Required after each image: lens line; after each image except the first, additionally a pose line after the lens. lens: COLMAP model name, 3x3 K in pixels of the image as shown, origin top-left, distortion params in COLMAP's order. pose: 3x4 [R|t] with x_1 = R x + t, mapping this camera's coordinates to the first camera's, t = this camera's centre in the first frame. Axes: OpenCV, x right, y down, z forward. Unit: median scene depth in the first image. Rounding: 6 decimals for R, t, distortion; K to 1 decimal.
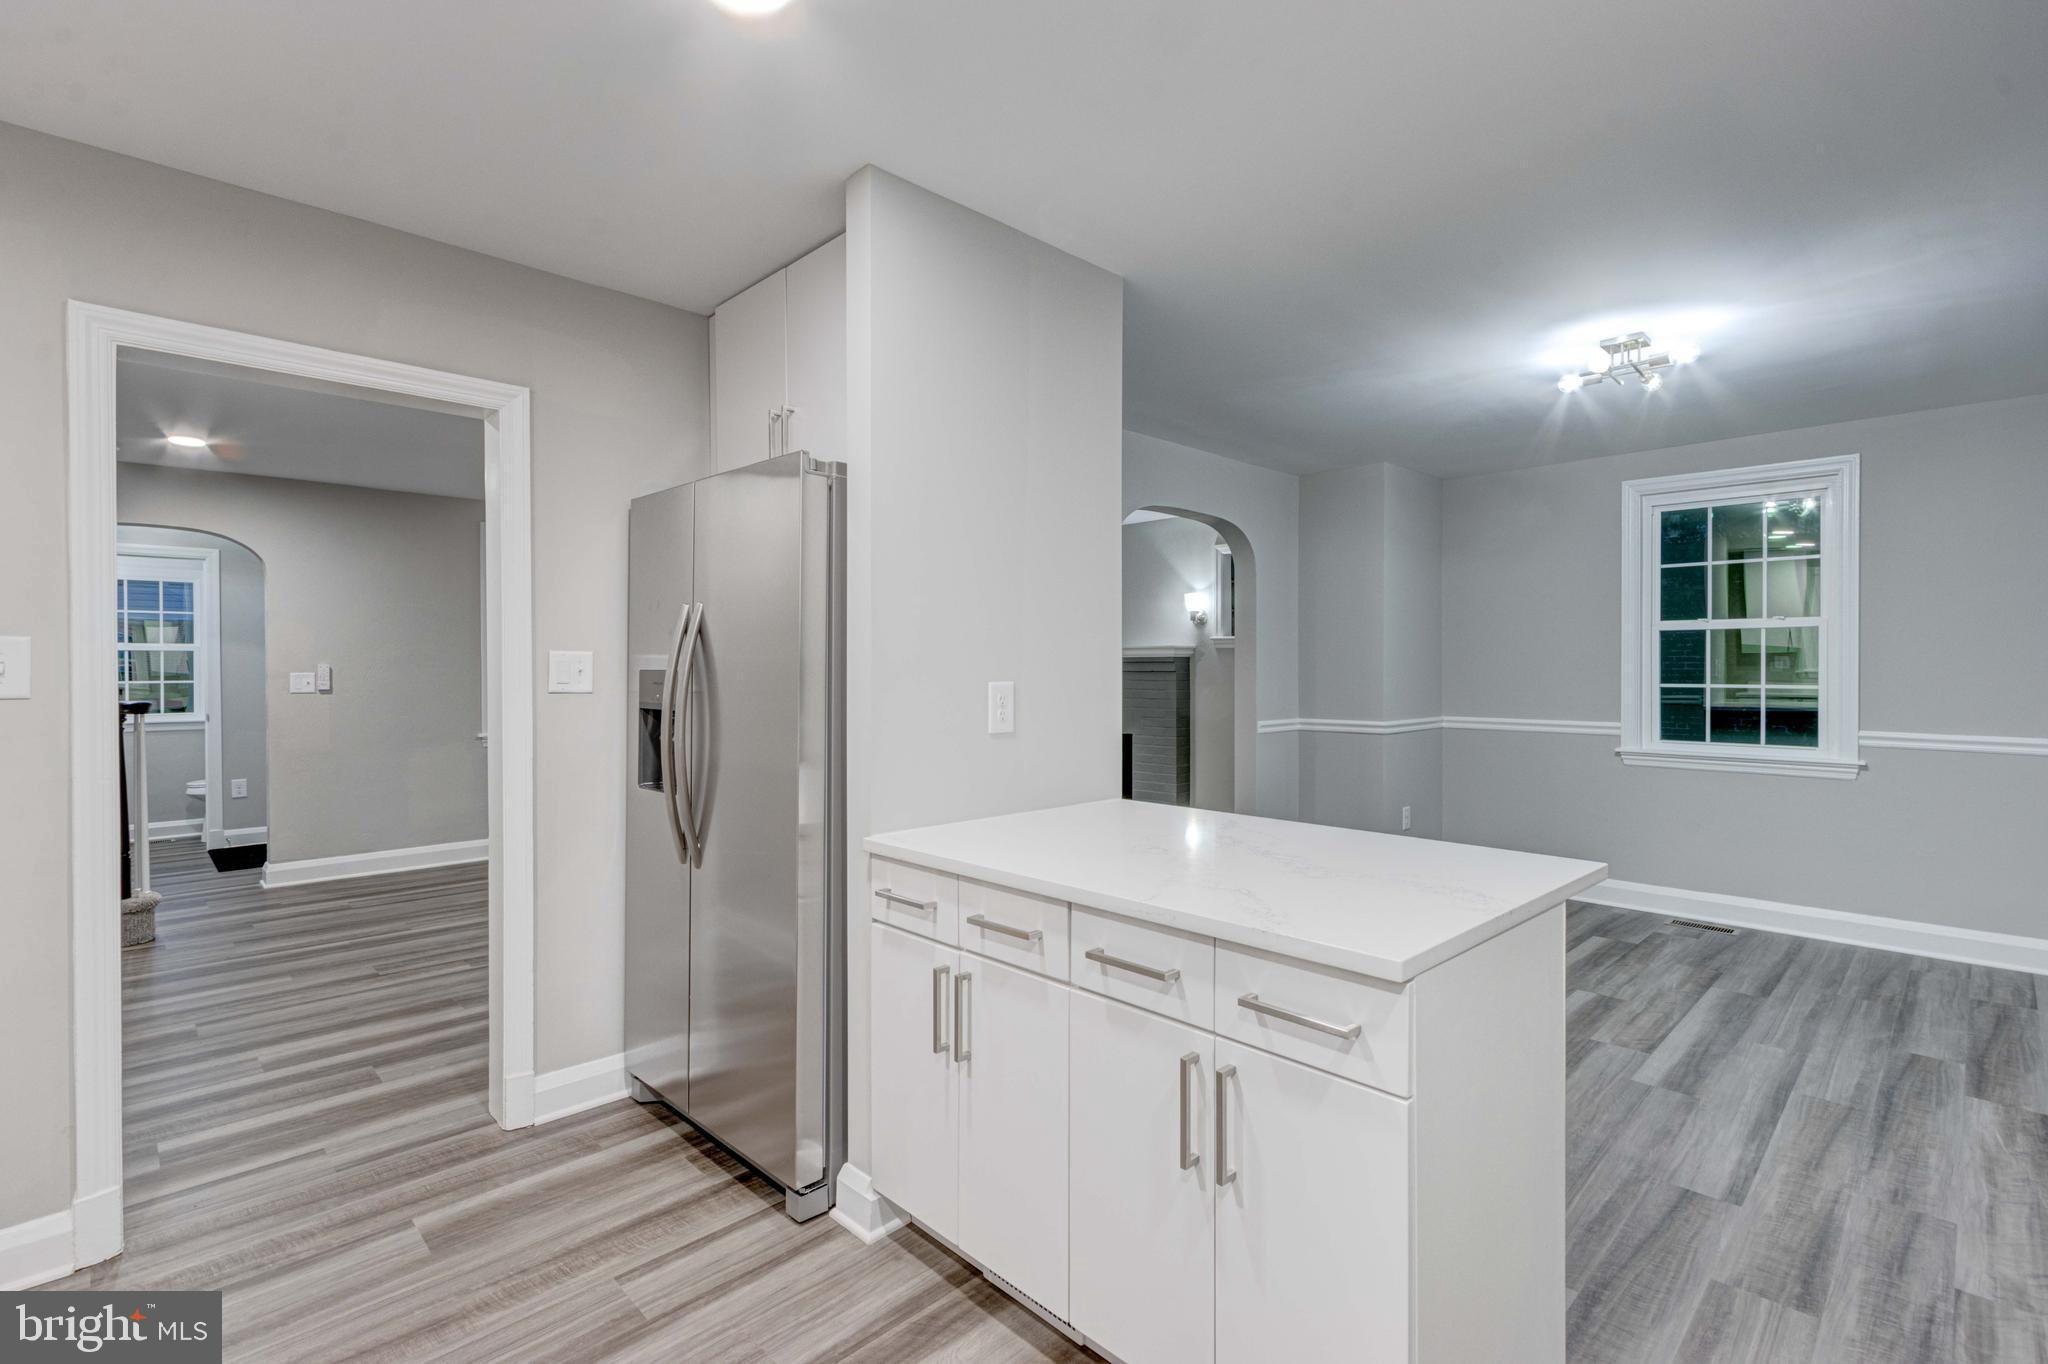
lens RADIAL K [[936.1, 0, 1000.7], [0, 936.1, 671.5], [0, 0, 1]] dist [0.008516, -0.003324]
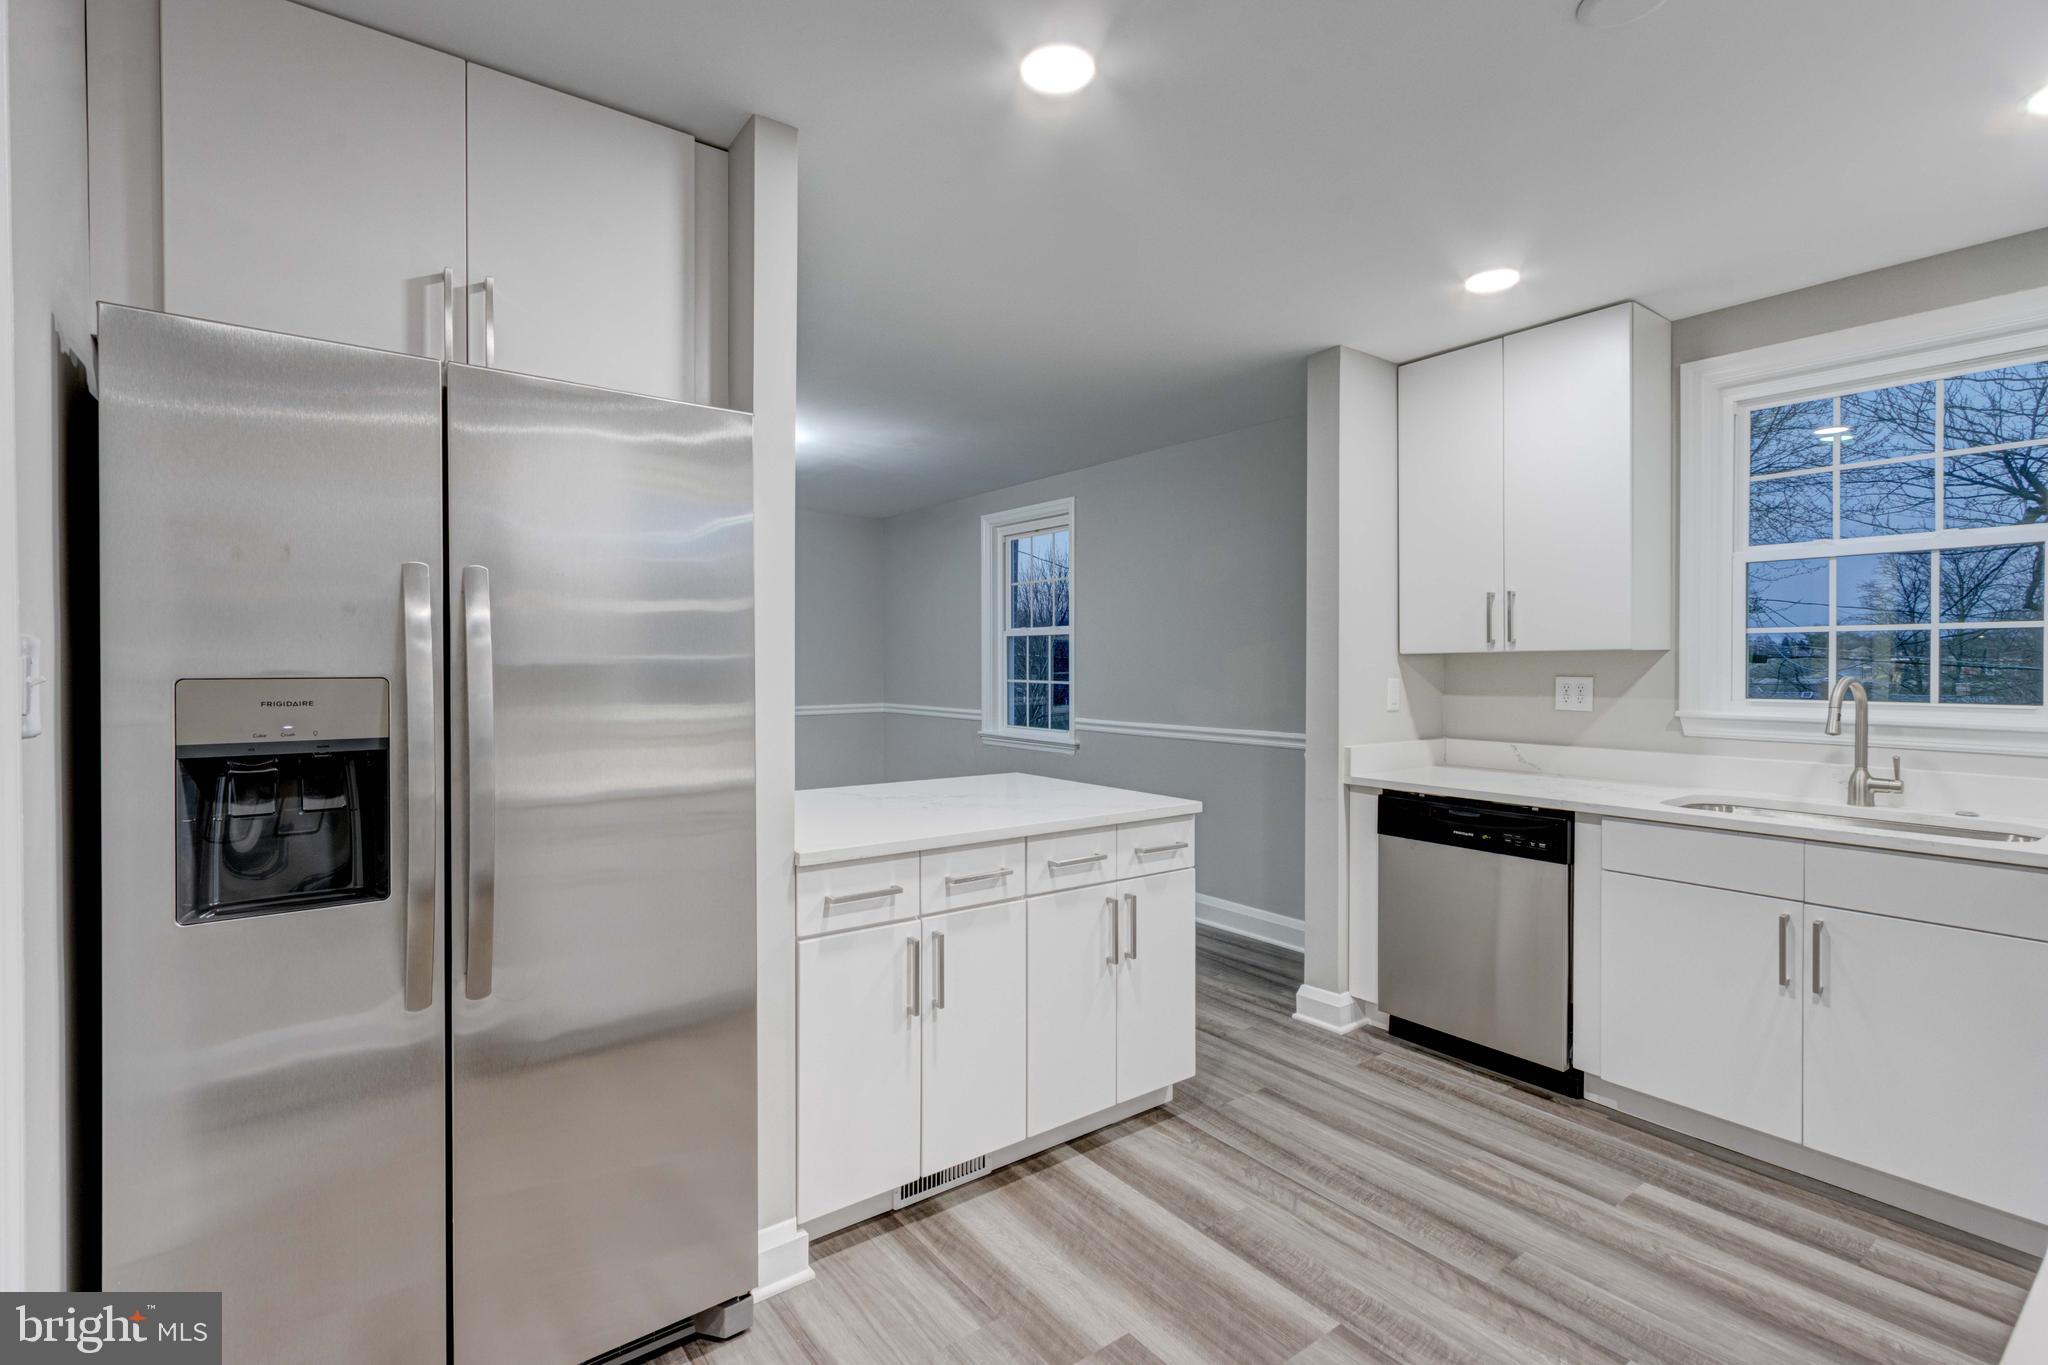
lens RADIAL K [[936.1, 0, 997.3], [0, 936.1, 674.0], [0, 0, 1]] dist [0.008516, -0.003324]
pose [[0.127285, -0.015734, 0.991741, -0.578512], [0.011331, 0.999832, 0.014408, -0.009292], [-0.991801, 0.009403, 0.127442, 0.376640]]
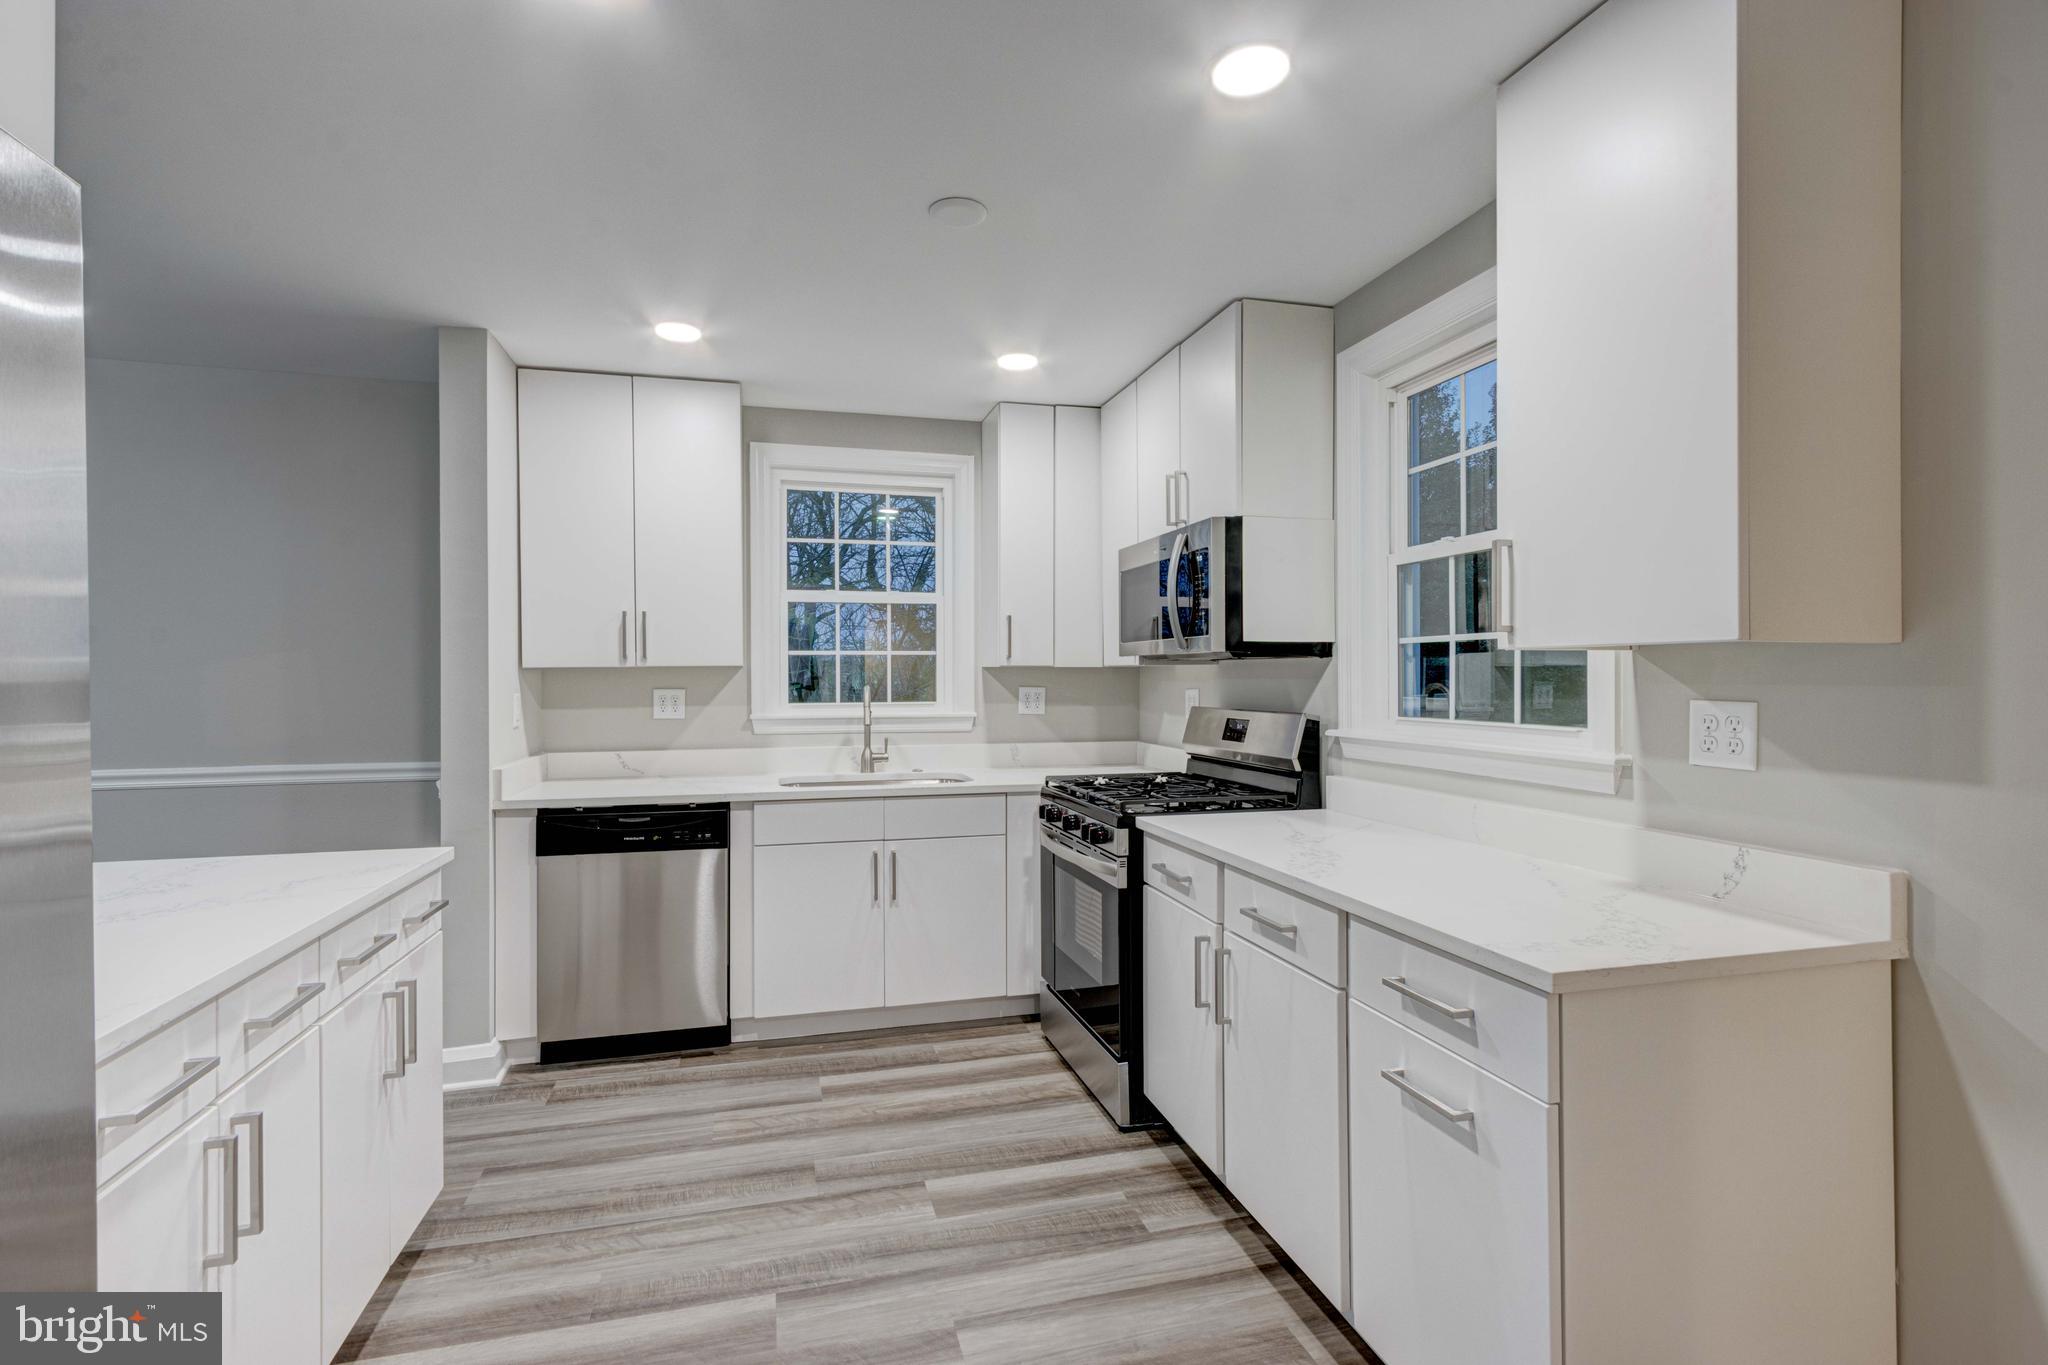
lens RADIAL K [[936.1, 0, 1013.1], [0, 936.1, 673.9], [0, 0, 1]] dist [0.008516, -0.003324]
pose [[-0.879574, 0.000827, 0.475762, -0.441771], [0.004881, 0.999962, 0.007285, -0.009839], [-0.475738, 0.008730, -0.879544, 0.657437]]
